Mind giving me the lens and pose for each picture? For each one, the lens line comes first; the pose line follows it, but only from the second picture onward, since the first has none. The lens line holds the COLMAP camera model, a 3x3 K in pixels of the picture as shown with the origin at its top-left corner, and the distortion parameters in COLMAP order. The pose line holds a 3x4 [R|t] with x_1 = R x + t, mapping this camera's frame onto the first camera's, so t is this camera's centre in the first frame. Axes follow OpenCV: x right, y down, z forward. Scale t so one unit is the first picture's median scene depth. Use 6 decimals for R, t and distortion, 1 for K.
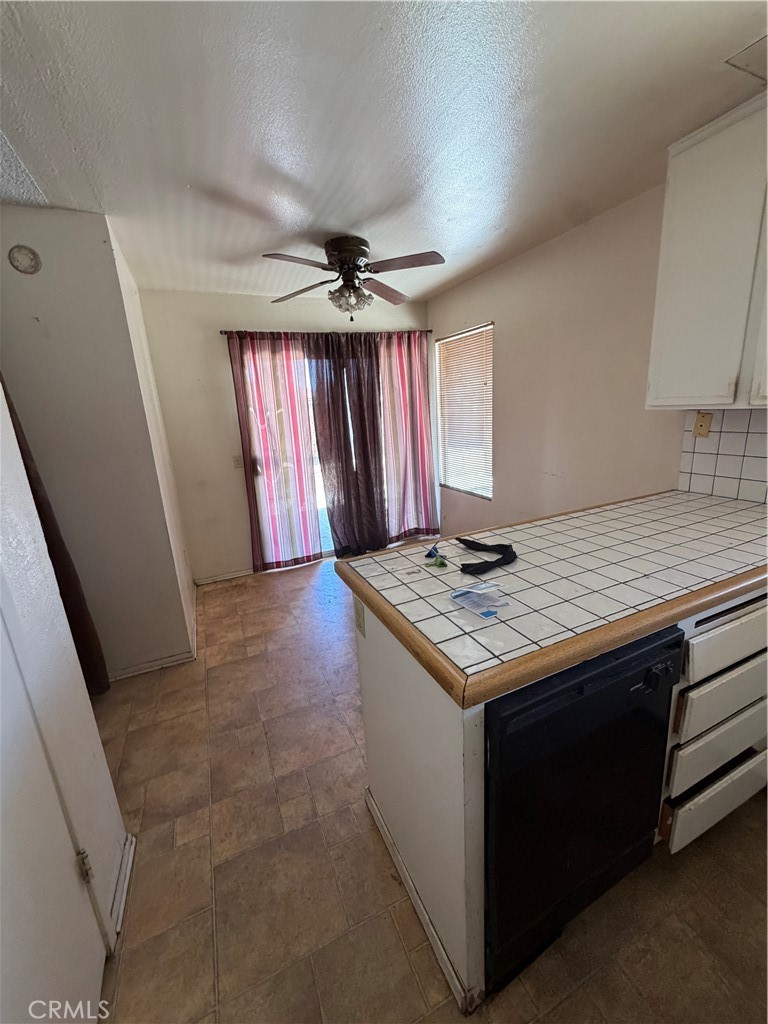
lens RADIAL K [[406.8, 0, 382.6], [0, 406.8, 508.8], [0, 0, 1]] dist [-0.006446, 0.001537]
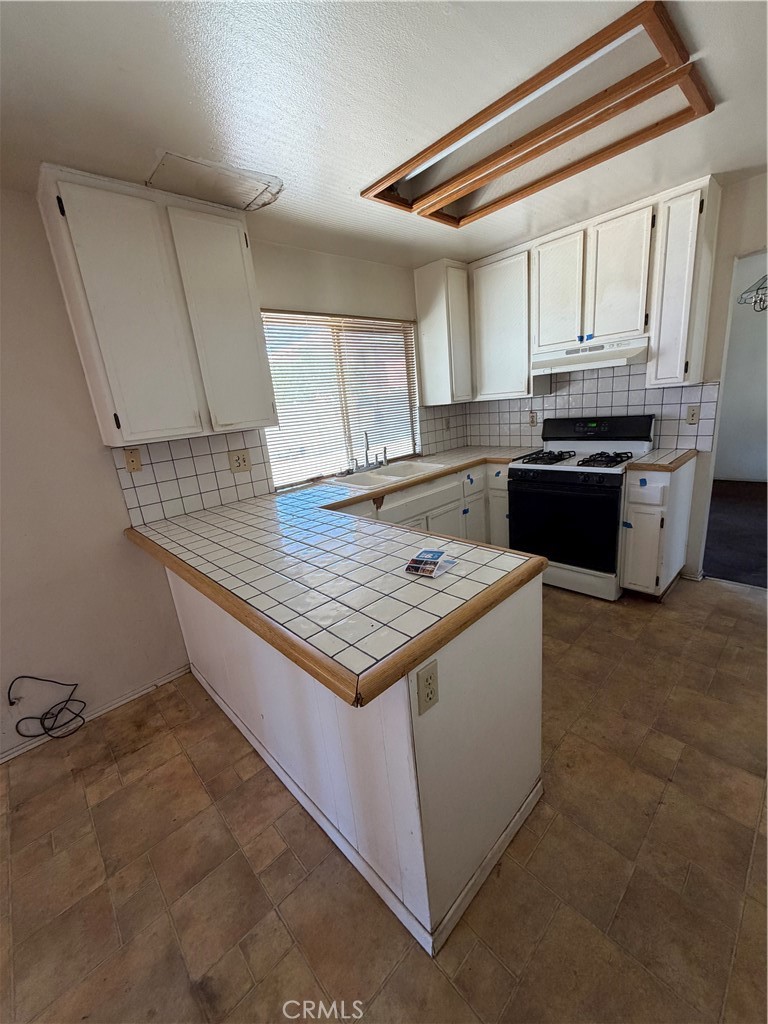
lens RADIAL K [[406.8, 0, 387.3], [0, 406.8, 510.0], [0, 0, 1]] dist [-0.006446, 0.001537]
pose [[-0.325964, -0.160229, 0.931705, -0.507060], [0.342038, 0.898781, 0.274232, -0.183583], [-0.881338, 0.408068, -0.238165, 0.861656]]
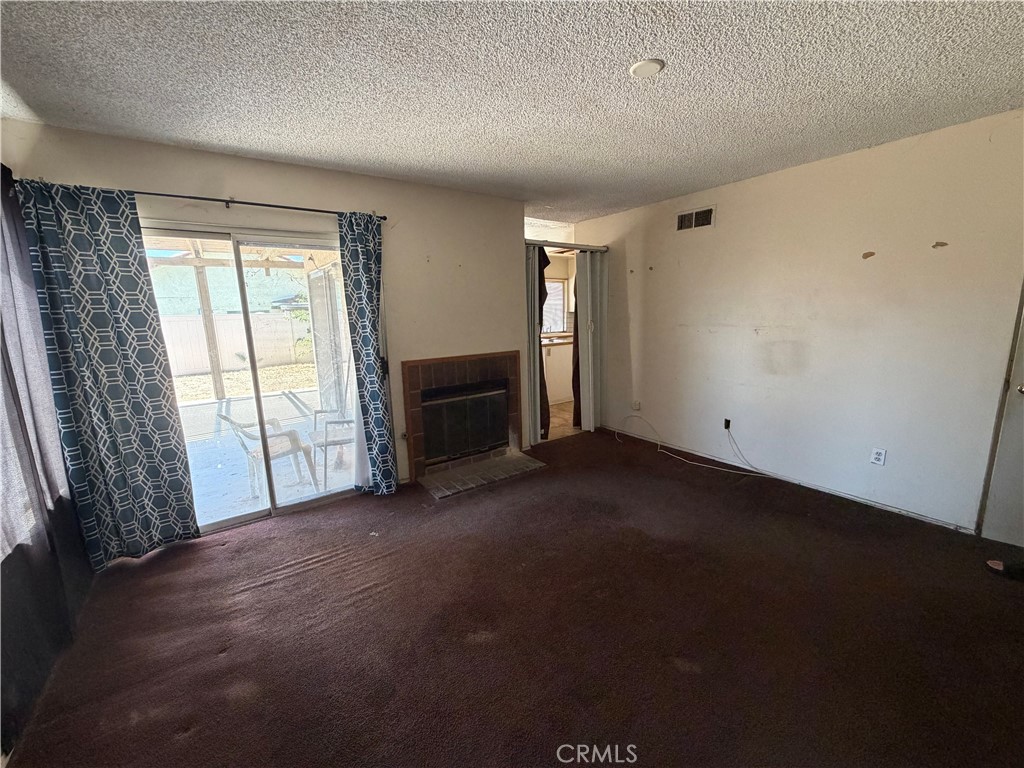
lens RADIAL K [[406.8, 0, 506.8], [0, 406.8, 386.7], [0, 0, 1]] dist [-0.006446, 0.001537]
pose [[-0.187747, -0.111684, 0.975847, -3.533581], [0.278197, 0.946785, 0.161881, -0.179116], [-0.941997, 0.301870, -0.146686, 1.761272]]
